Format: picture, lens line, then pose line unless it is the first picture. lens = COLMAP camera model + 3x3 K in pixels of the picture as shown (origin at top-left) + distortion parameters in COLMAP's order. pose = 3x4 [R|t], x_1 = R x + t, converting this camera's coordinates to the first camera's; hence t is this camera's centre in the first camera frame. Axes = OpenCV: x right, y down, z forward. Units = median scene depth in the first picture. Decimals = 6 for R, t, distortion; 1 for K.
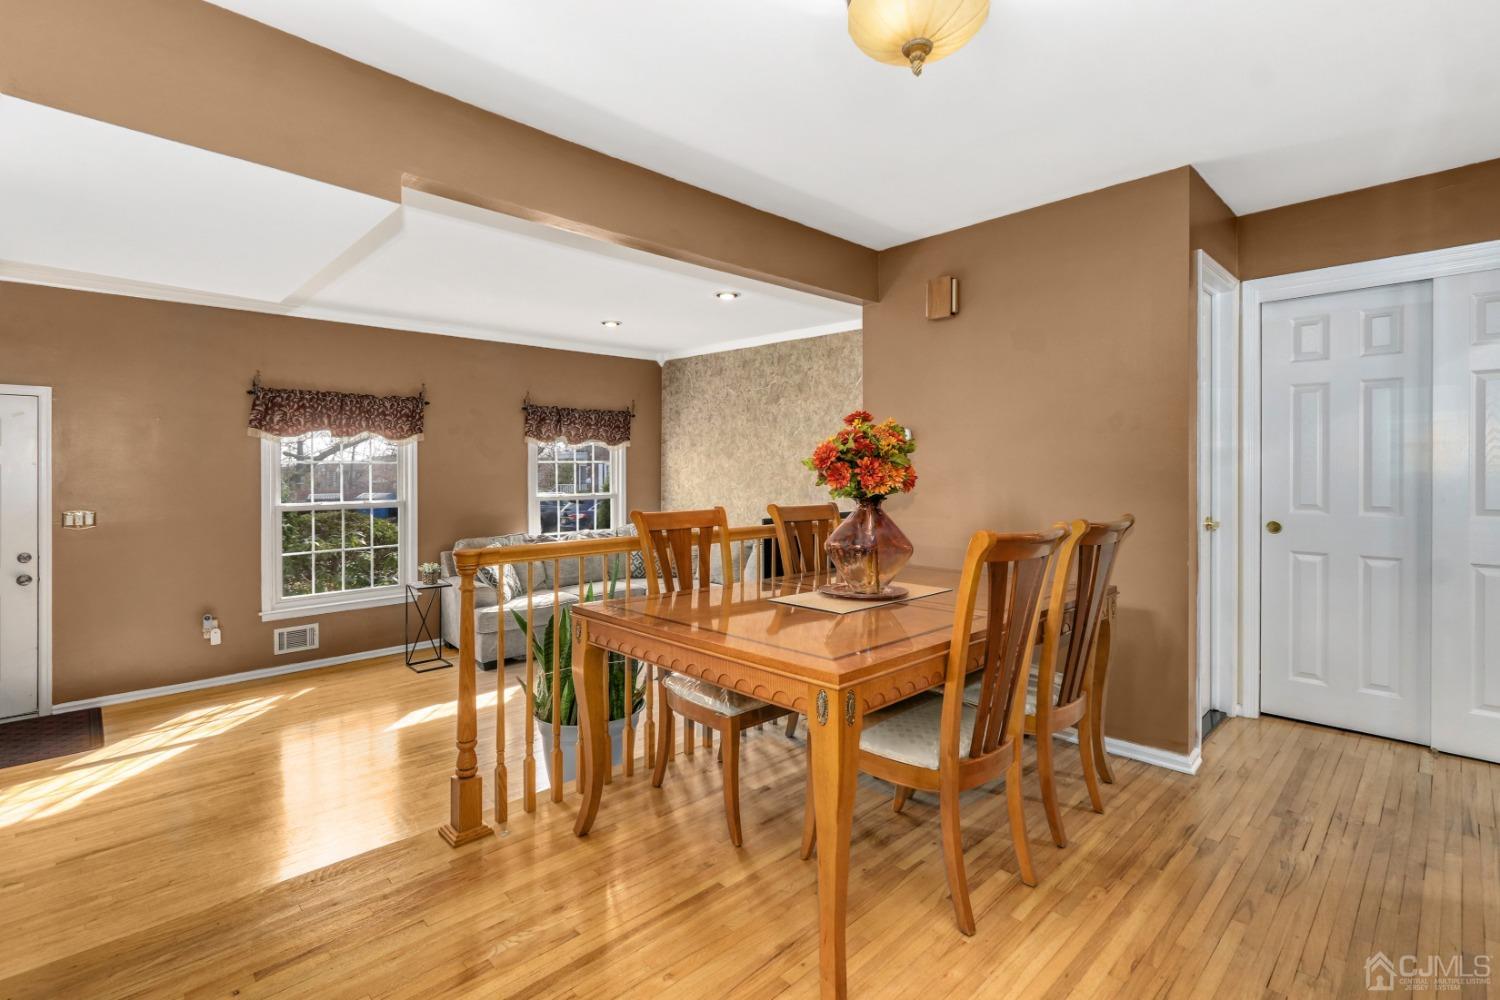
lens RADIAL K [[703.2, 0, 727.4], [0, 703.2, 463.4], [0, 0, 1]] dist [0.012010, 0.000129]
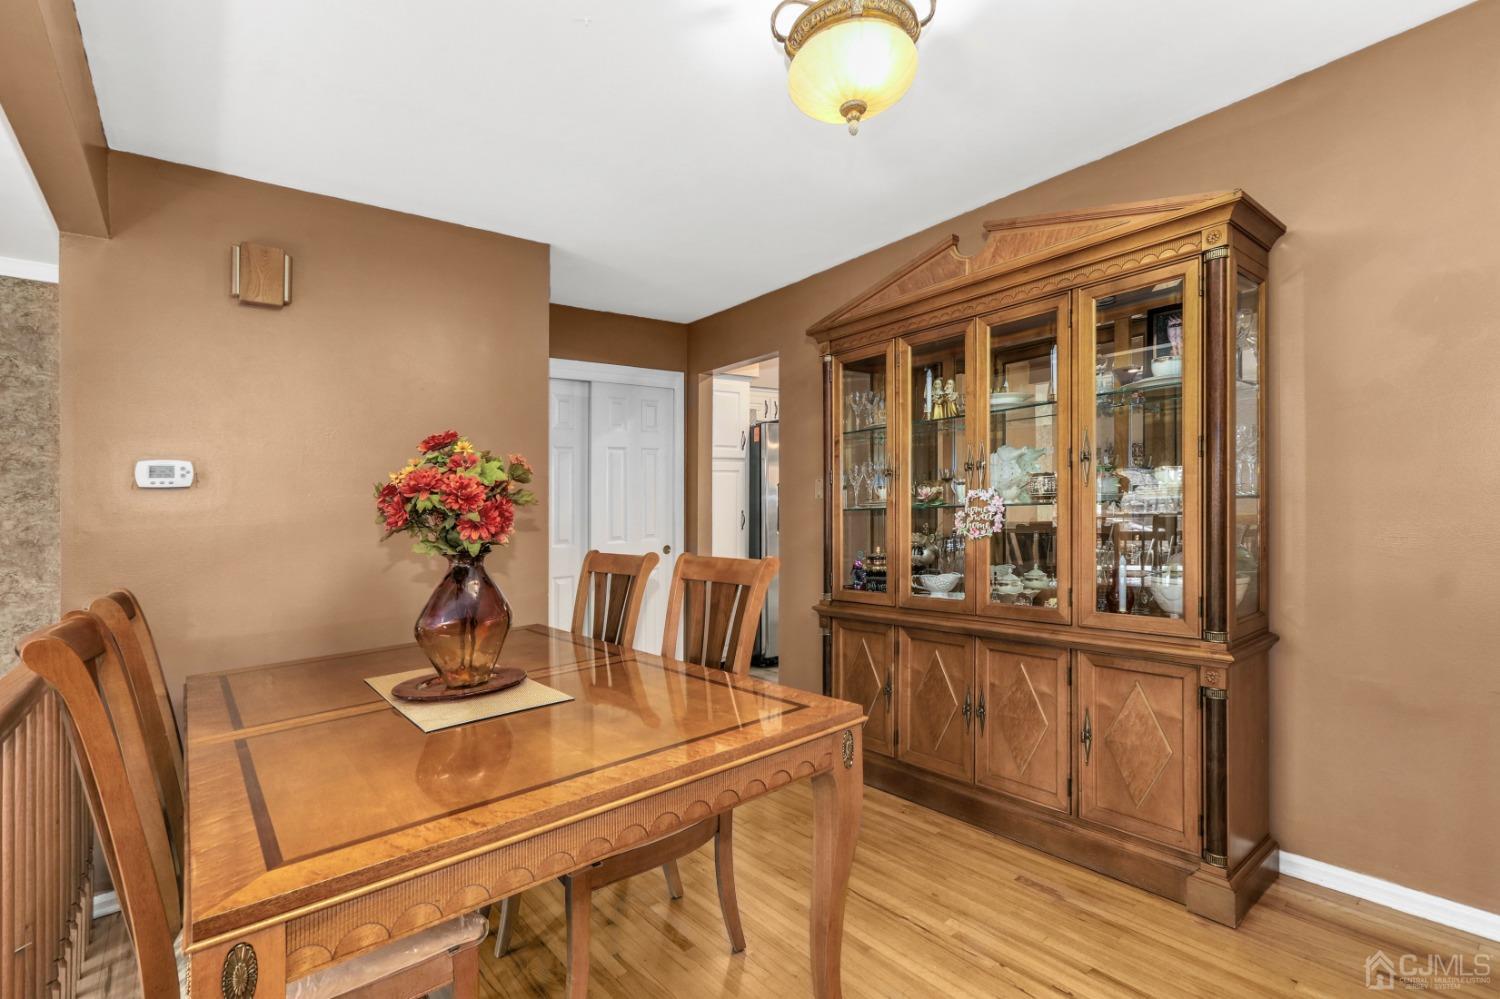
lens RADIAL K [[685.1, 0, 730.6], [0, 685.1, 546.9], [0, 0, 1]] dist [0.000559, 0.000068]
pose [[0.079193, -0.061097, 0.994985, -0.186940], [0.033559, 0.997718, 0.058593, 0.004668], [-0.996294, 0.028750, 0.081062, 0.264108]]
